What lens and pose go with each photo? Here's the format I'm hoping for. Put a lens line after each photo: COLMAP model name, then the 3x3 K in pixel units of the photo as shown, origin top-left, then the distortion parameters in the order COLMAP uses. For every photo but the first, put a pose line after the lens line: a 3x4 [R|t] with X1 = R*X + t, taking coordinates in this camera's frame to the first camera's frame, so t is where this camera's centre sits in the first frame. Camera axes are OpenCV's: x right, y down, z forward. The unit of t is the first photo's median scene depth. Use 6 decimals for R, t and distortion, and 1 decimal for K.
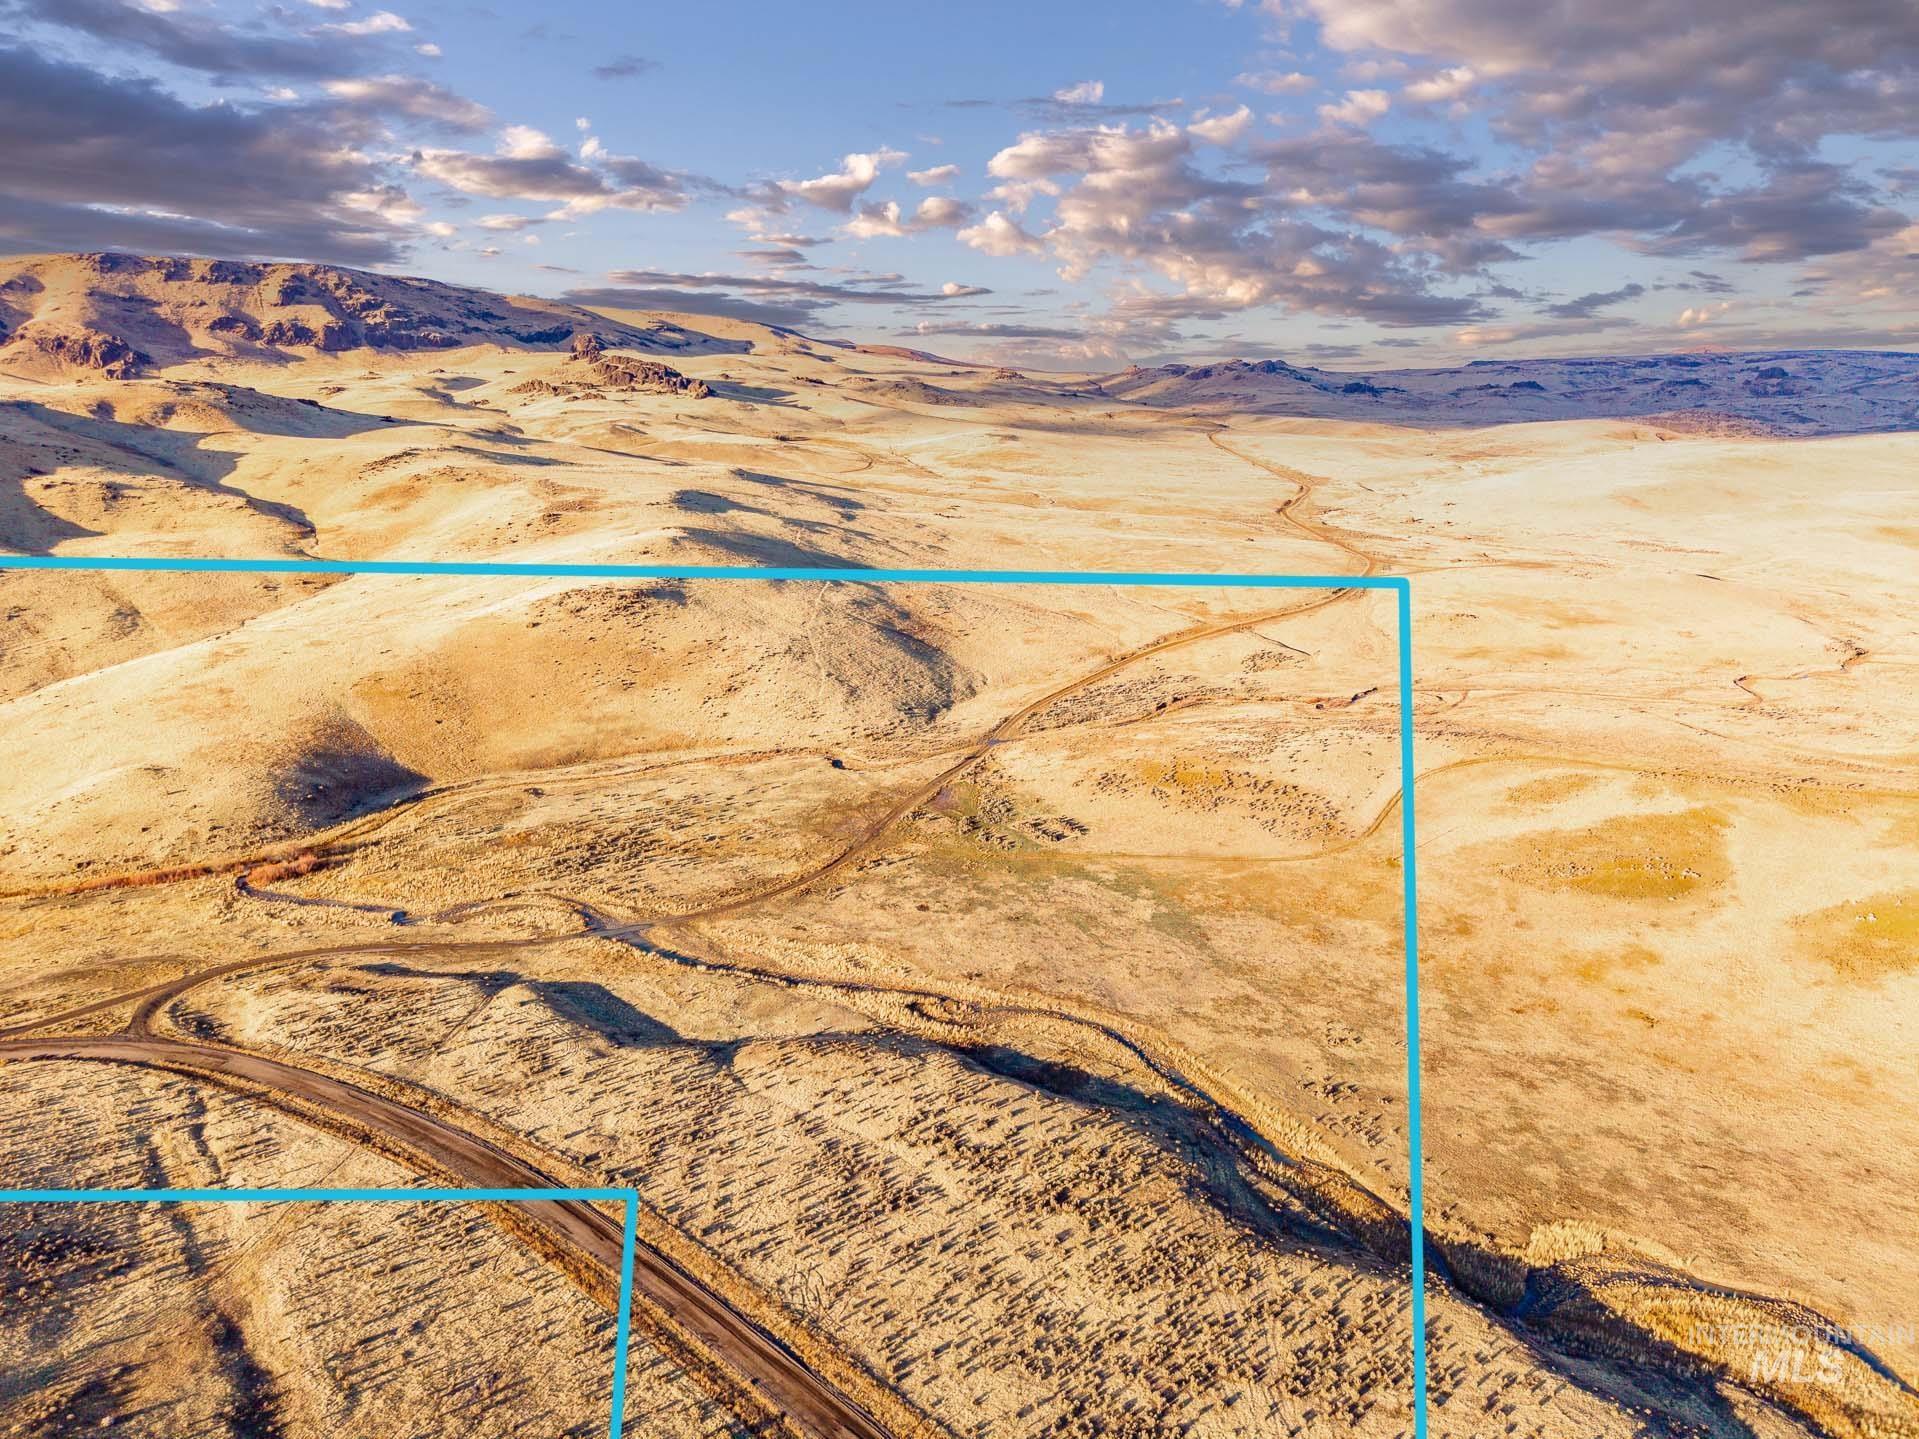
lens RADIAL K [[1289.4, 0, 963.2], [0, 1289.4, 705.6], [0, 0, 1]] dist [0.027806, -0.034155]
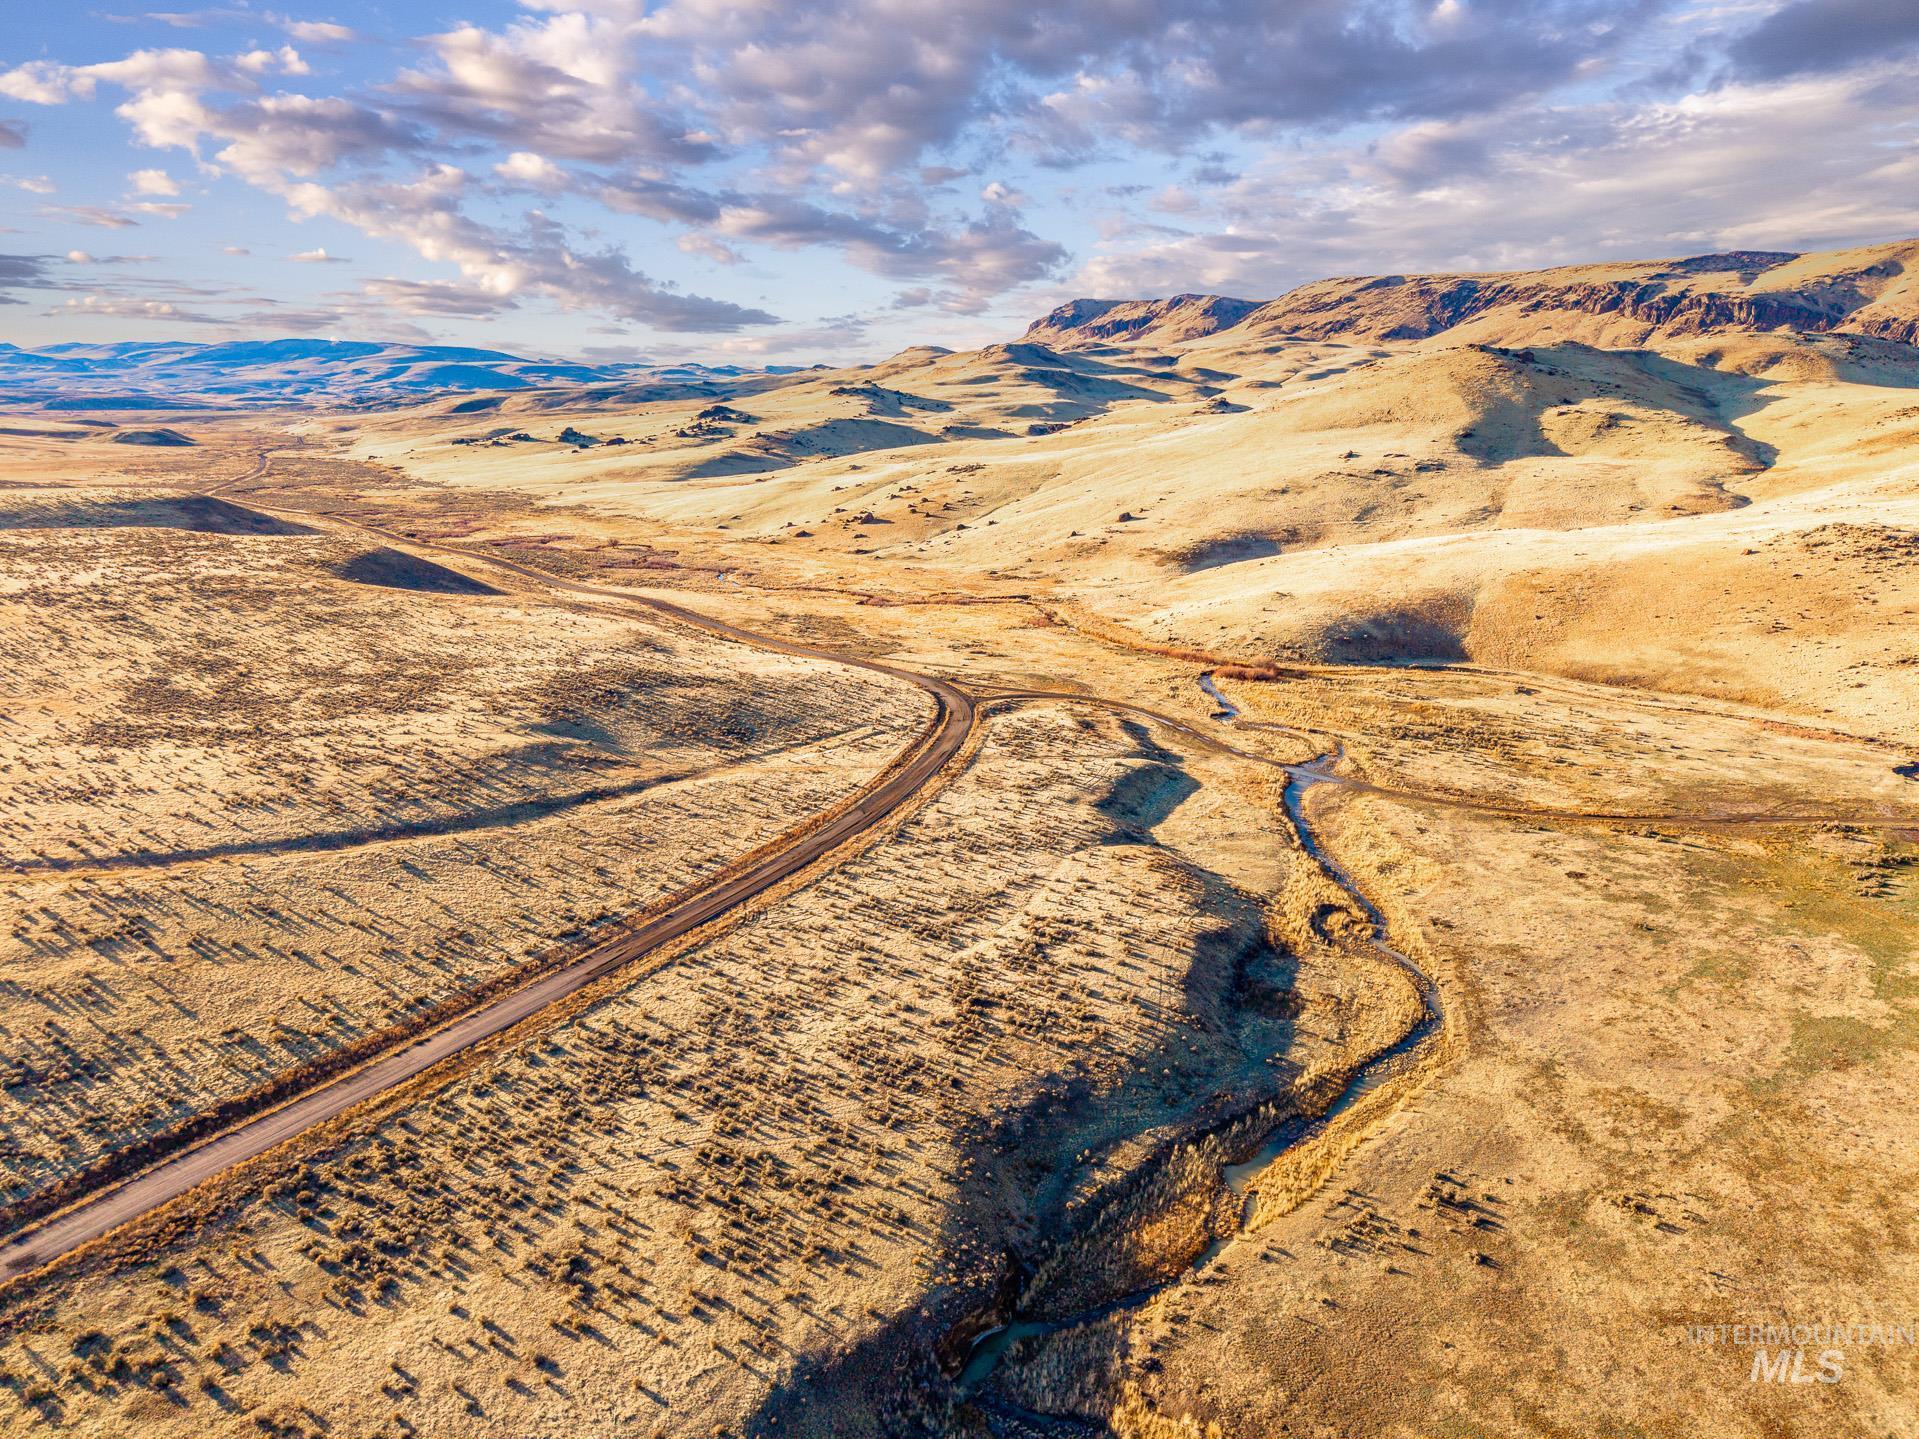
lens RADIAL K [[1289.4, 0, 959.7], [0, 1289.4, 736.5], [0, 0, 1]] dist [0.027806, -0.034155]
pose [[0.292727, 0.251757, -0.922458, 0.742208], [-0.239245, 0.953316, 0.184258, 0.044670], [0.925782, 0.166756, 0.339293, 0.587488]]
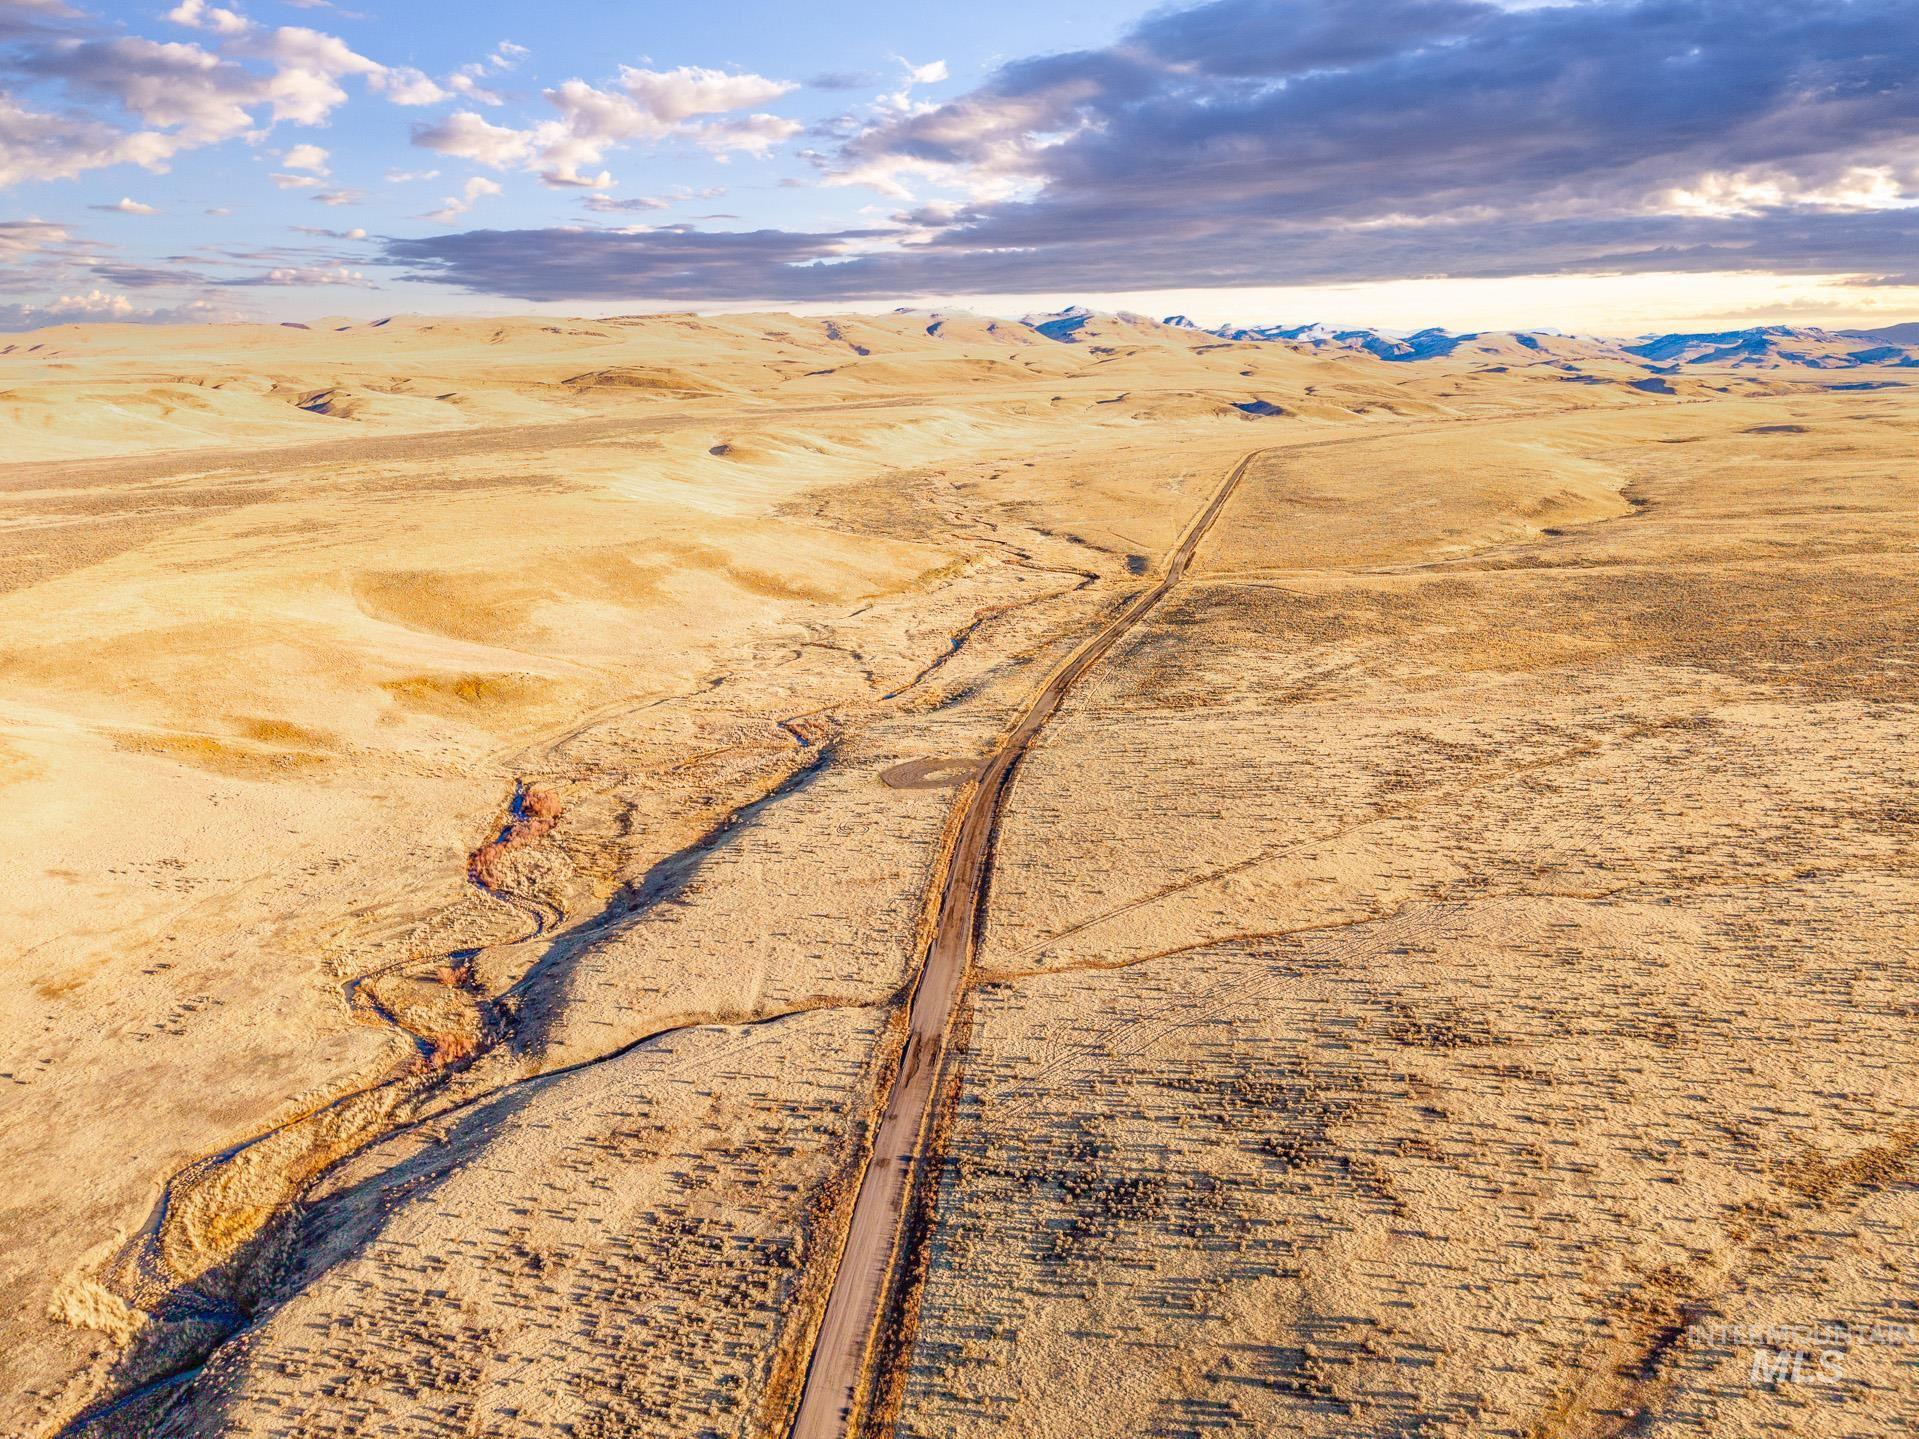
lens RADIAL K [[1289.4, 0, 952.1], [0, 1289.4, 721.7], [0, 0, 1]] dist [0.027806, -0.034155]
pose [[-0.622533, -0.199931, 0.756624, -0.435045], [0.198112, 0.895064, 0.399515, -0.163695], [-0.757102, 0.398607, -0.517599, 0.744601]]
